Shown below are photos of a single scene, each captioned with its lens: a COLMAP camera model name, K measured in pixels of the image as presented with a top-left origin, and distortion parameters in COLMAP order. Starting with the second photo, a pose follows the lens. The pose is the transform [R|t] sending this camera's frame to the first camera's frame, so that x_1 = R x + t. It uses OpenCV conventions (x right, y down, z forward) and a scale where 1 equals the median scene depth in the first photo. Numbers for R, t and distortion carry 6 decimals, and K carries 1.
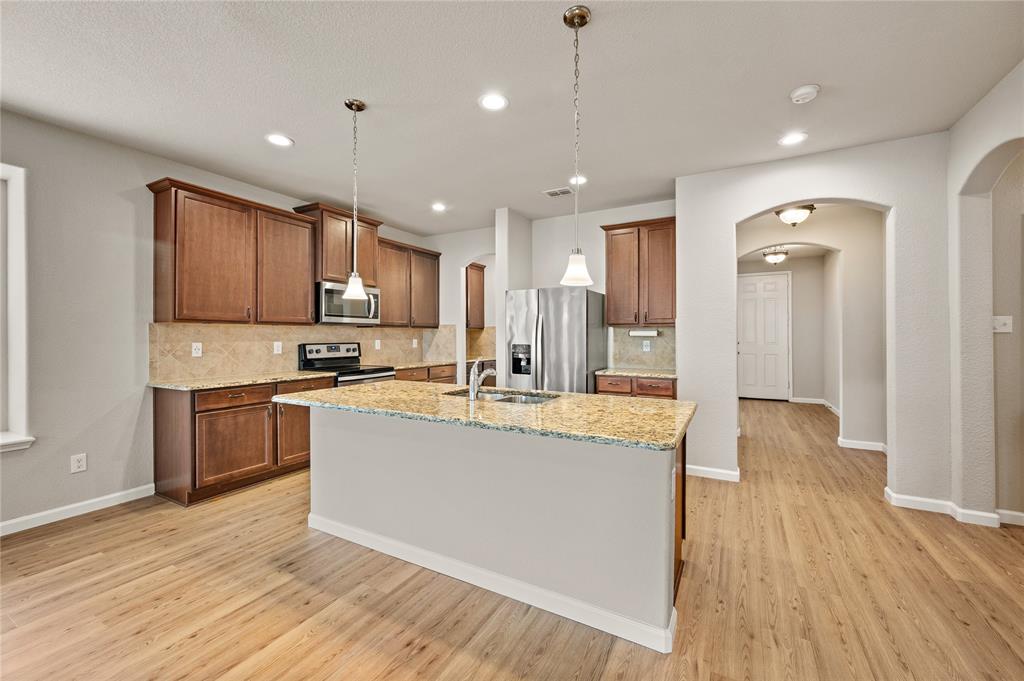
lens RADIAL K [[408.2, 0, 516.3], [0, 408.2, 335.2], [0, 0, 1]] dist [0.001256, 0.000043]
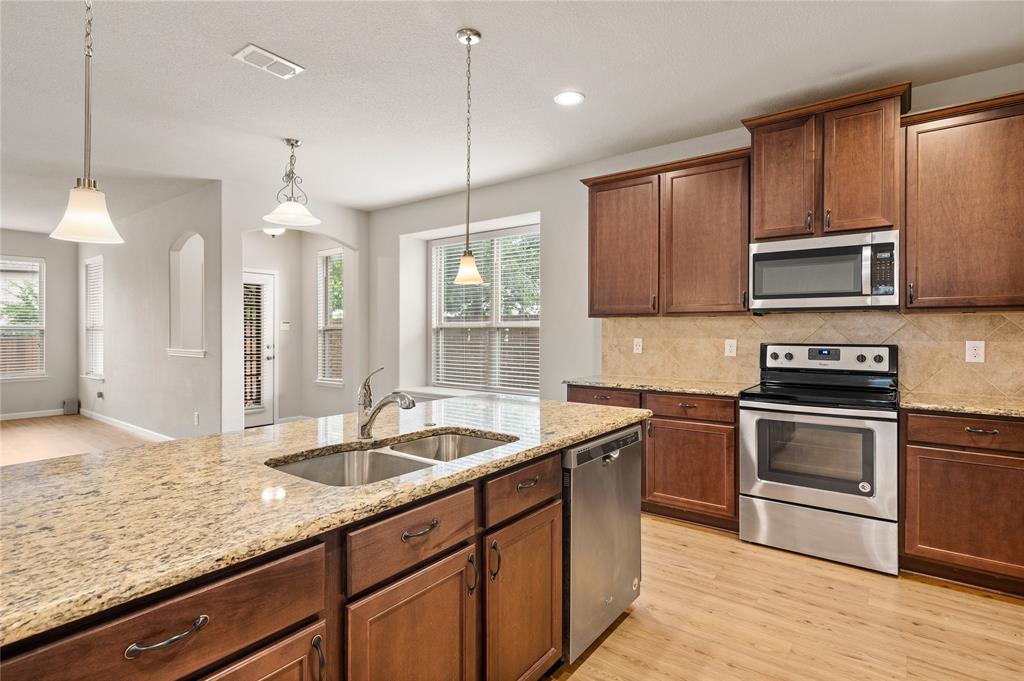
lens RADIAL K [[499.8, 0, 516.5], [0, 499.8, 332.3], [0, 0, 1]] dist [-0.000326, -0.000168]
pose [[-0.147447, 0.002275, -0.989067, 0.351215], [-0.000307, 0.999997, 0.002346, 0.001729], [0.989070, 0.000649, -0.147446, 0.809272]]
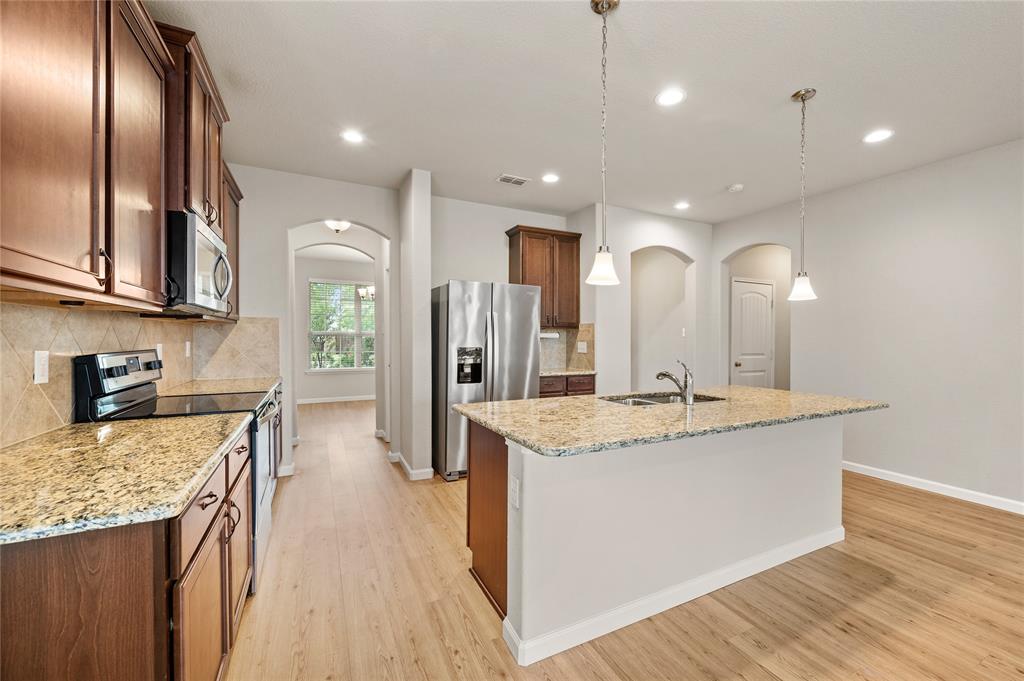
lens RADIAL K [[419.2, 0, 538.7], [0, 419.2, 339.9], [0, 0, 1]] dist [-0.000242, -0.000053]
pose [[0.553762, -0.000909, 0.832674, -0.689679], [-0.005644, 0.999972, 0.004845, 0.002466], [-0.832656, -0.007382, 0.553742, 0.458687]]
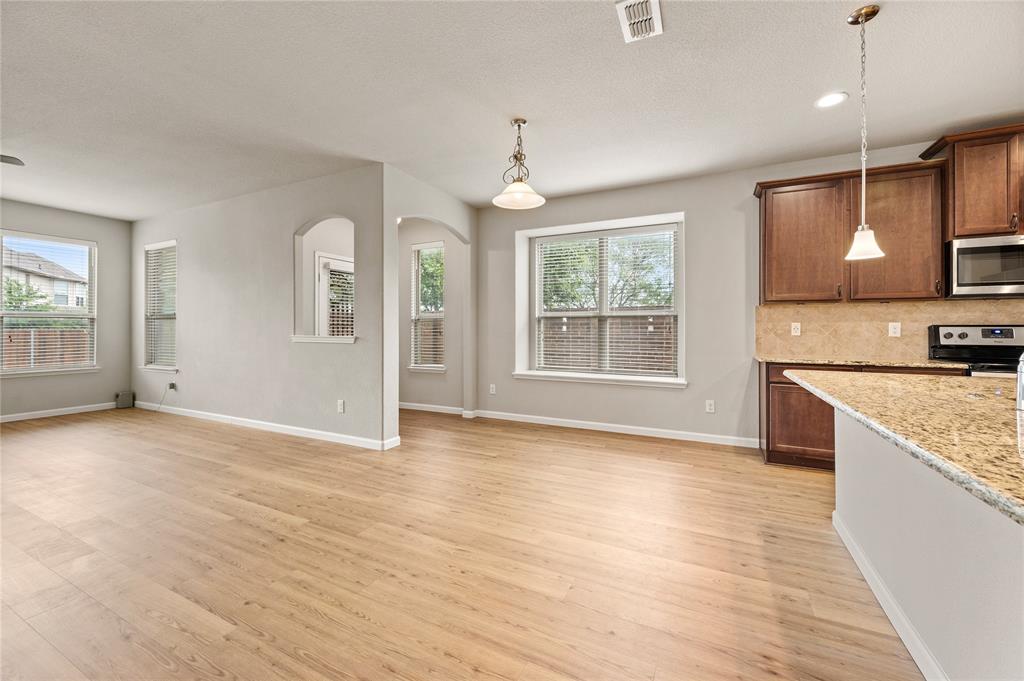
lens RADIAL K [[409.3, 0, 511.1], [0, 409.3, 327.5], [0, 0, 1]] dist [-0.004289, -0.000119]
pose [[0.036950, -0.003319, -0.999312, 0.243243], [-0.001735, 0.999993, -0.003386, 0.032542], [0.999316, 0.001859, 0.036944, 0.188420]]
